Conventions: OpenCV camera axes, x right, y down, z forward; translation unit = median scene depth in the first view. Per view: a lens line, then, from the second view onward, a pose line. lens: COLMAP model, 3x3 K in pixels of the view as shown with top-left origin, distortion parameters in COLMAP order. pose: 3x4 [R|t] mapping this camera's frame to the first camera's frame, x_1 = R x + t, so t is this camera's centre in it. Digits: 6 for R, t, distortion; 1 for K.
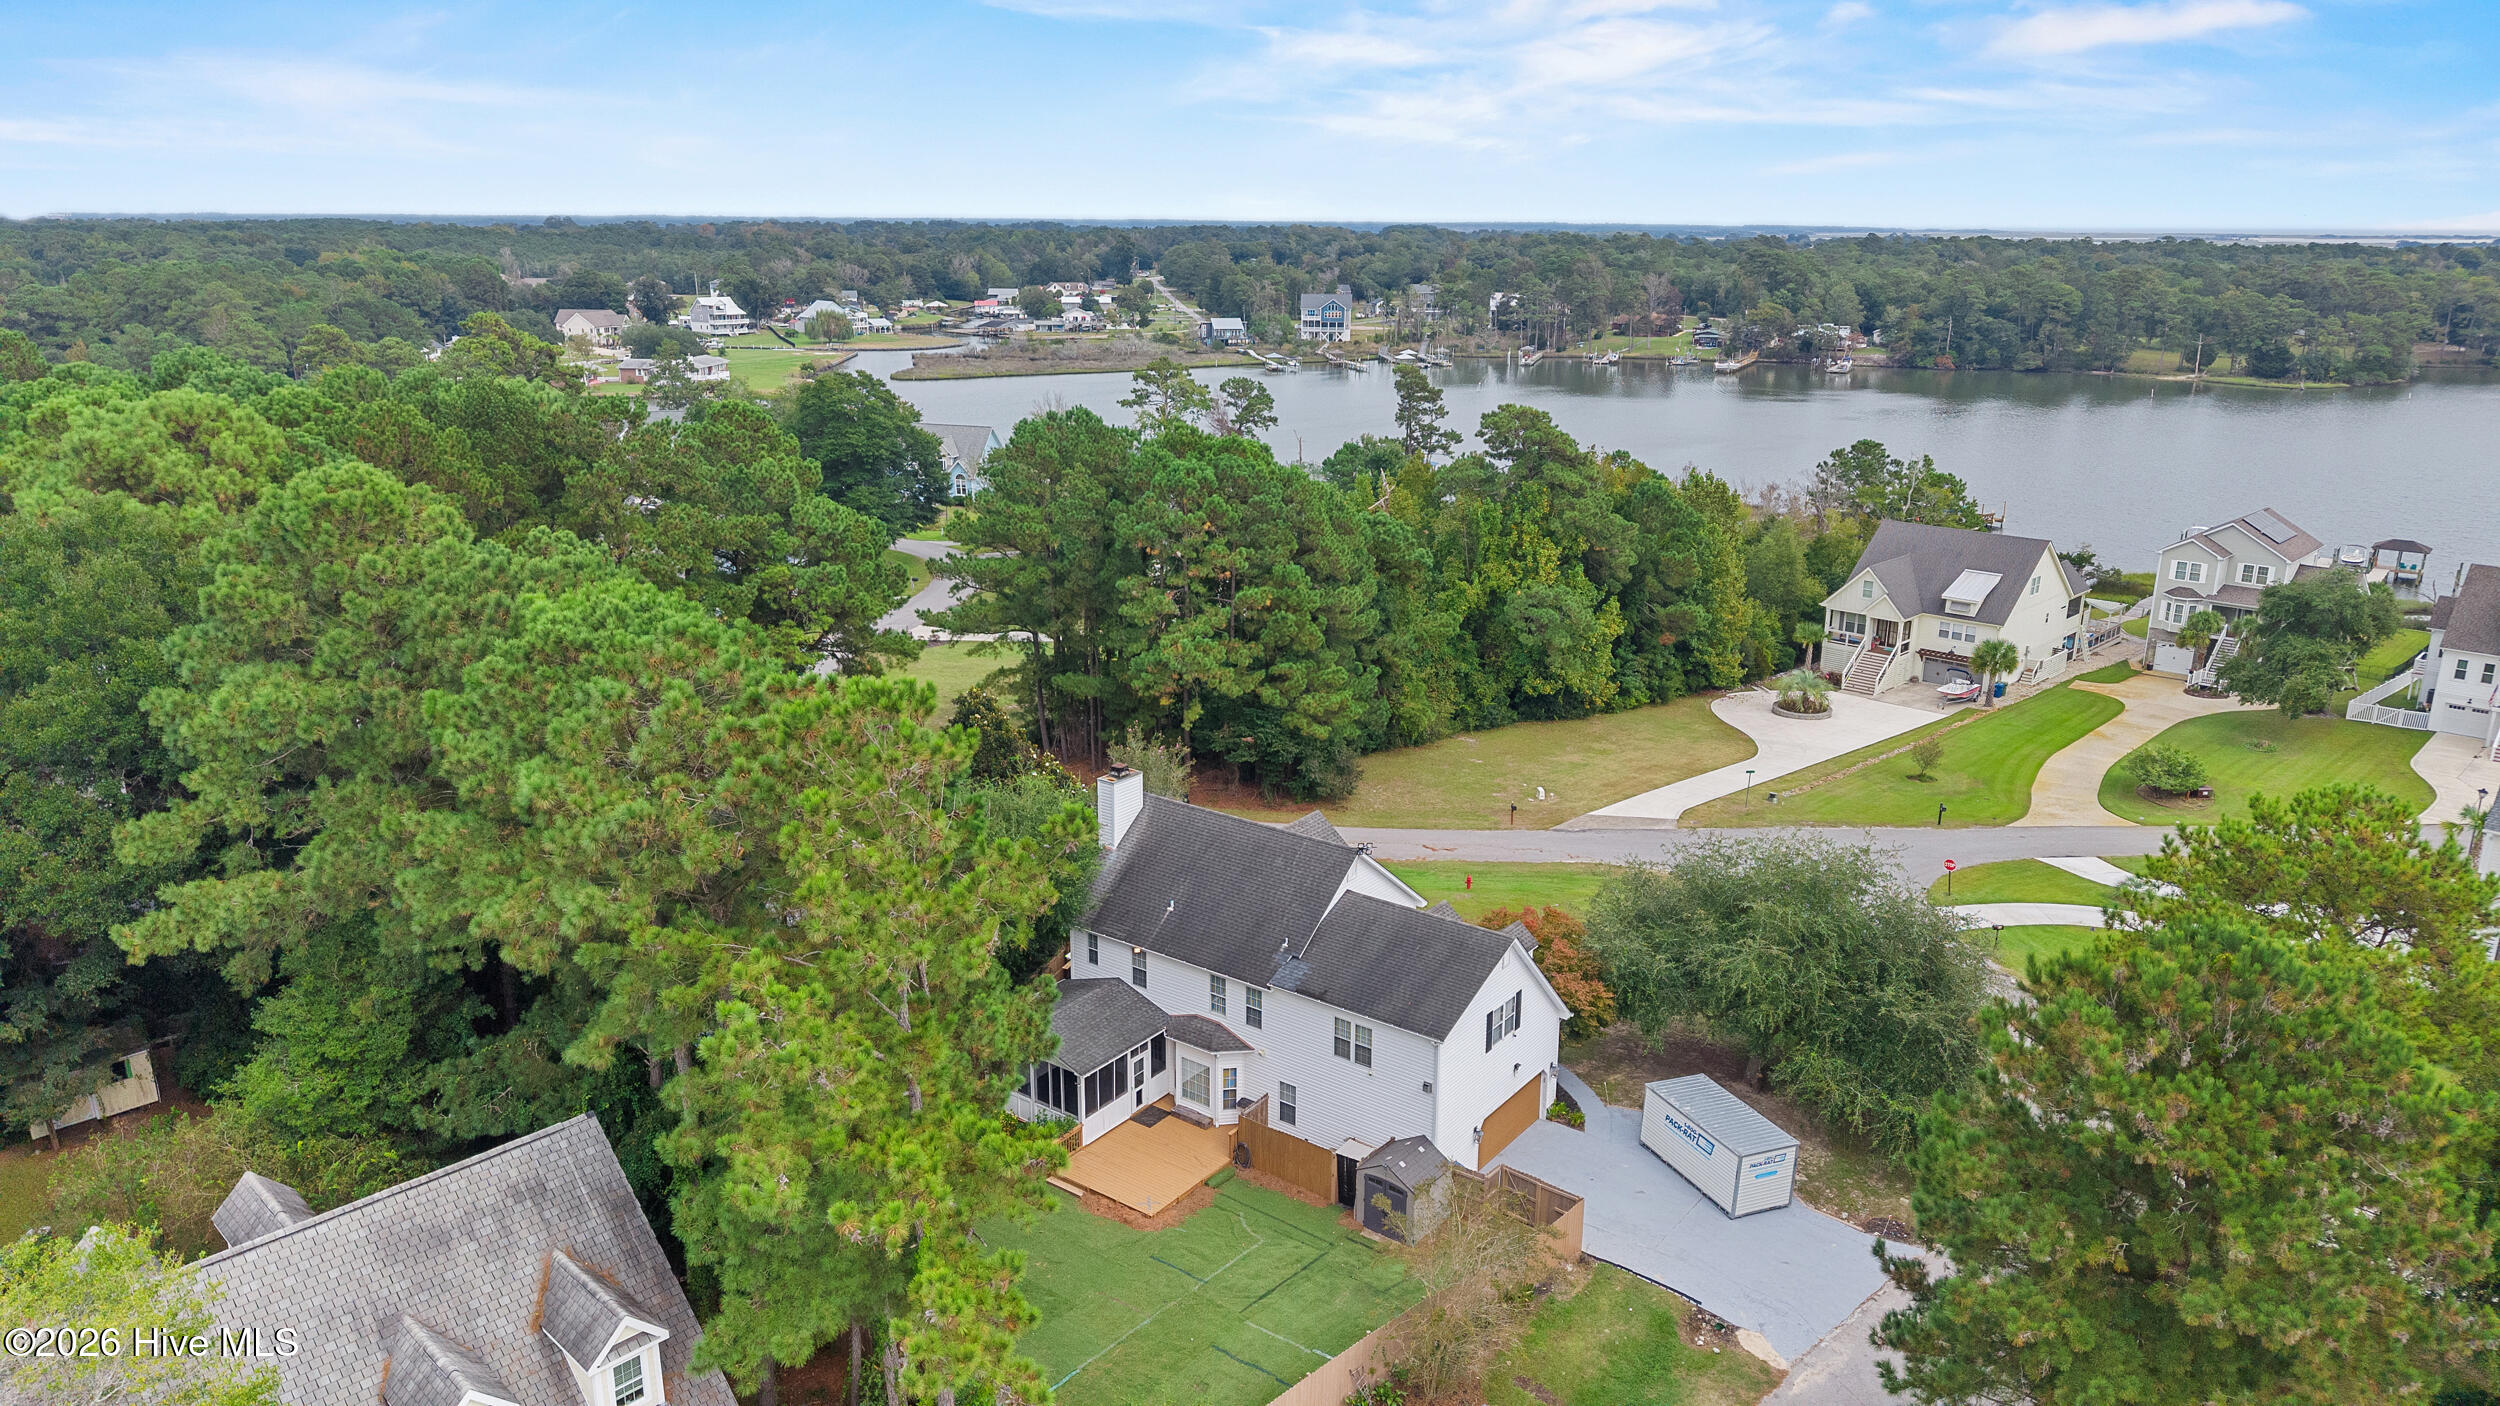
lens RADIAL K [[1689.3, 0, 1249.6], [0, 1689.3, 703.0], [0, 0, 1]] dist [-0.008479, -0.006669]
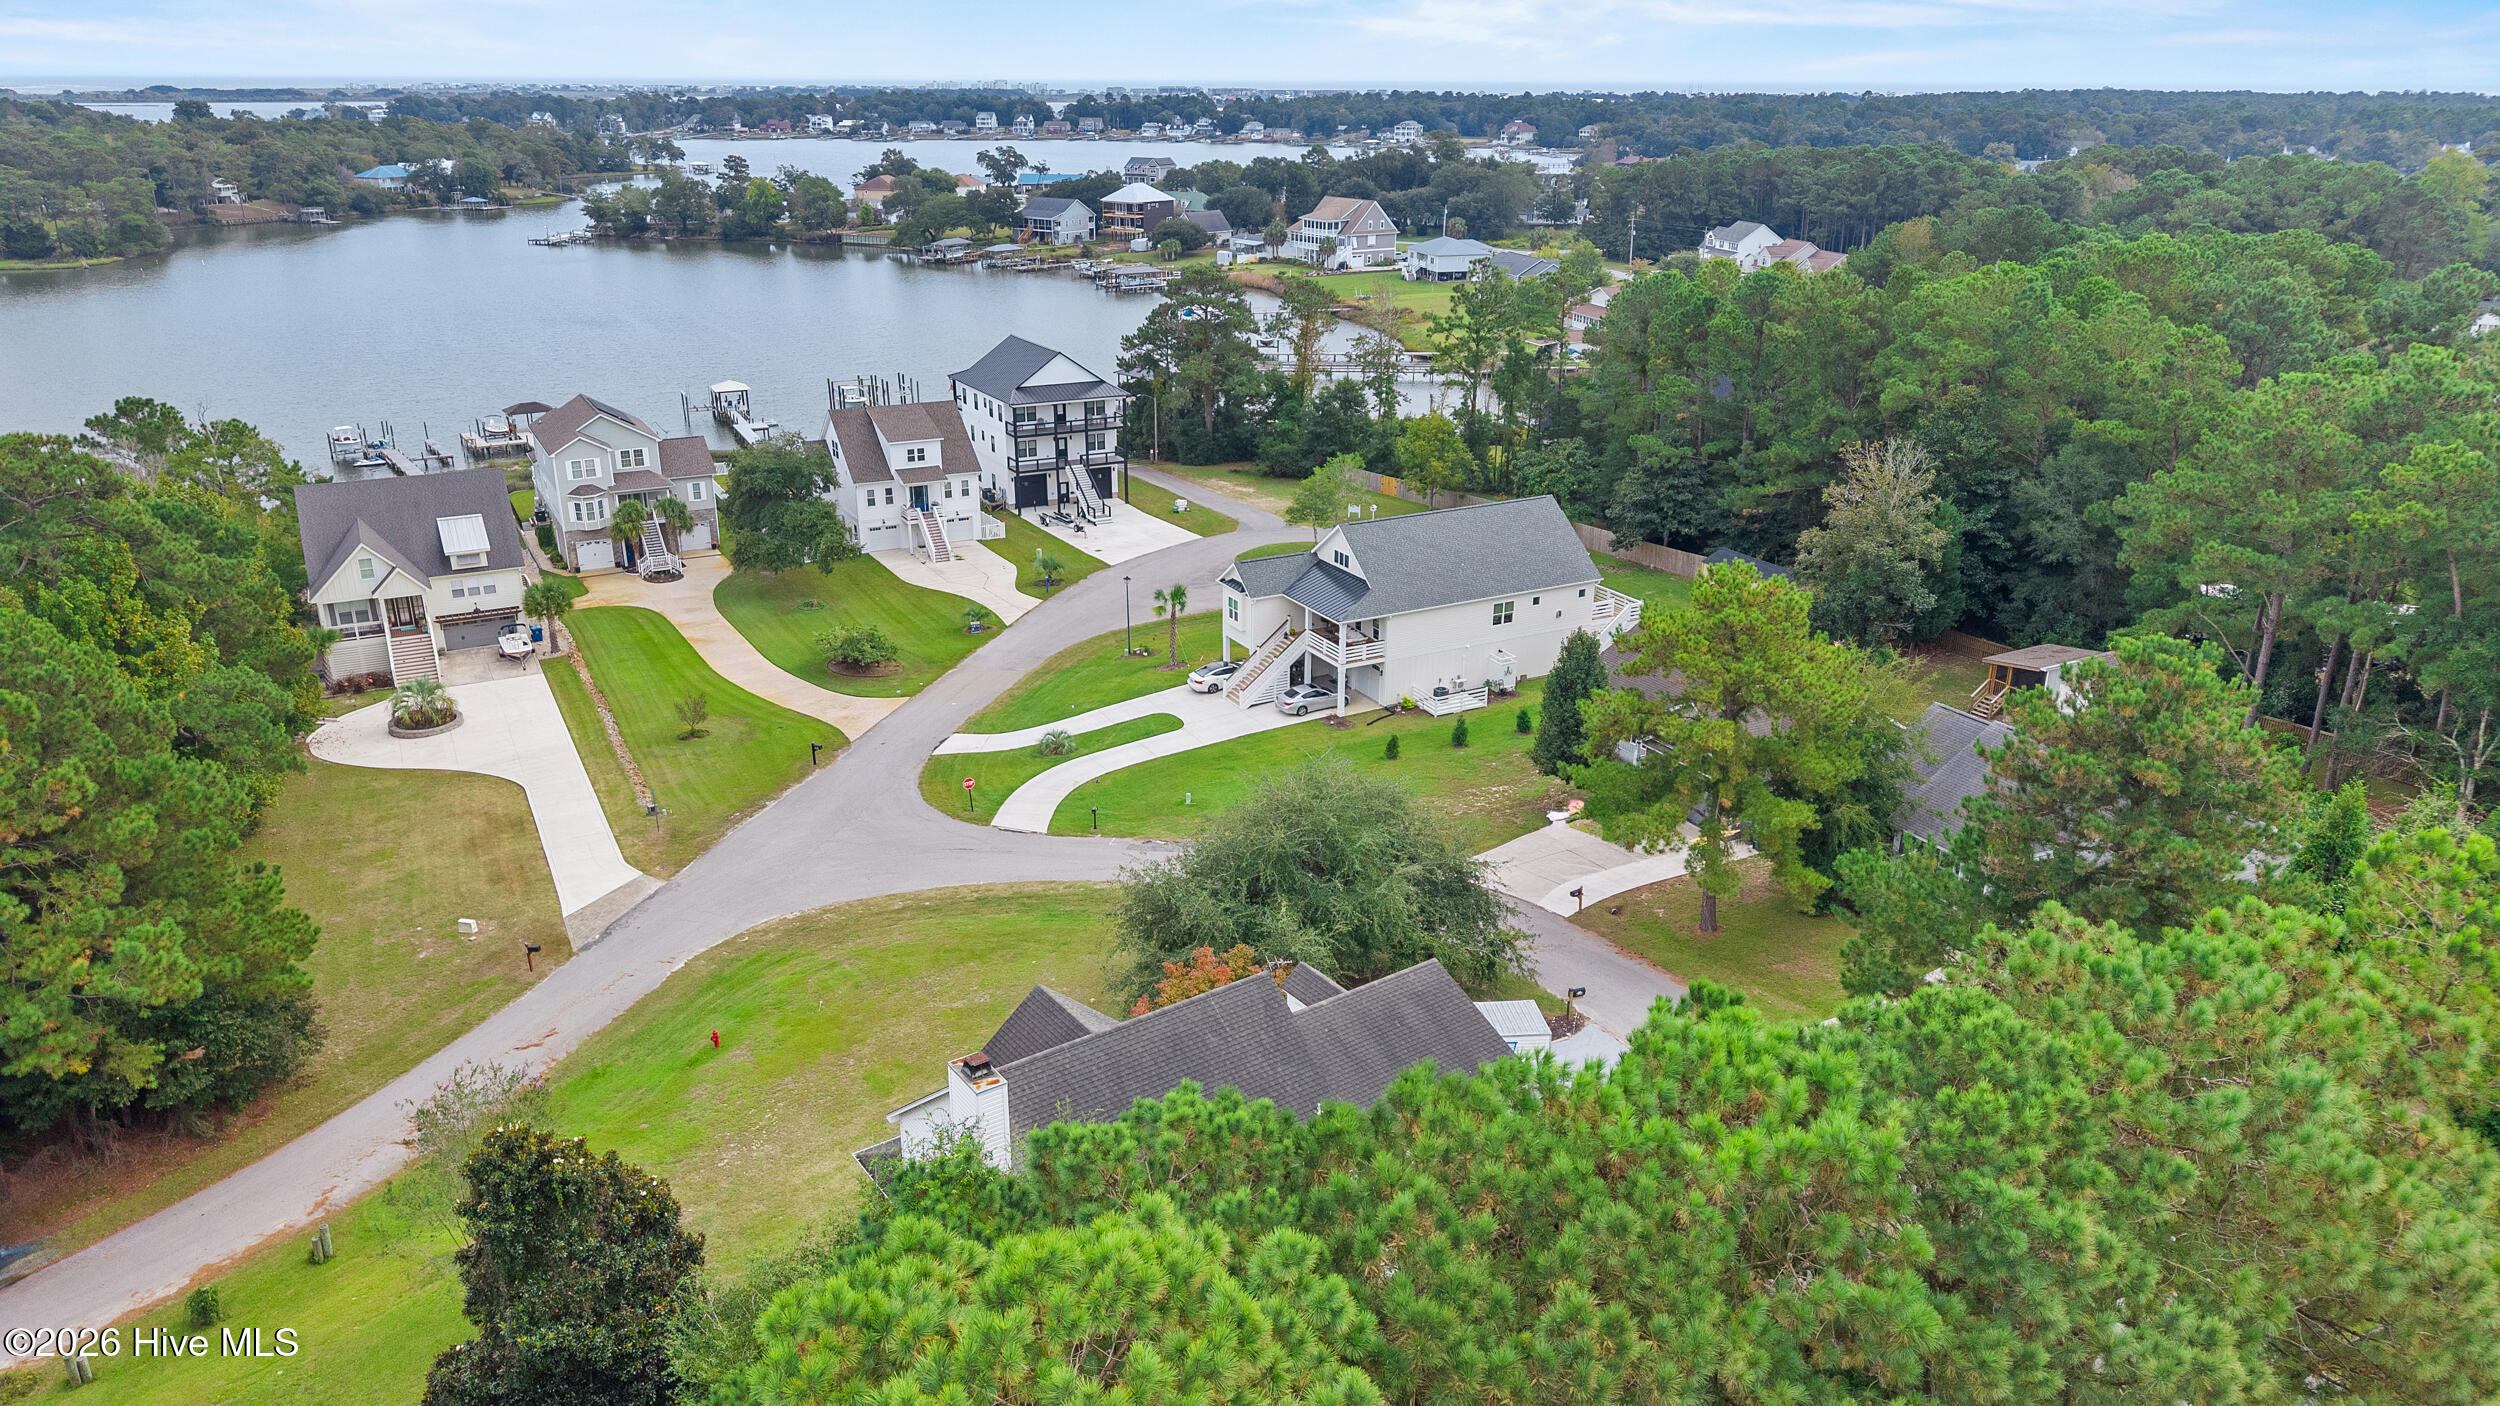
lens RADIAL K [[1689.3, 0, 1249.9], [0, 1689.3, 703.5], [0, 0, 1]] dist [-0.008479, -0.006669]
pose [[0.269842, -0.328574, 0.905110, -0.296915], [0.249938, 0.931662, 0.263699, -0.116863], [-0.929901, 0.155064, 0.333524, 0.328776]]
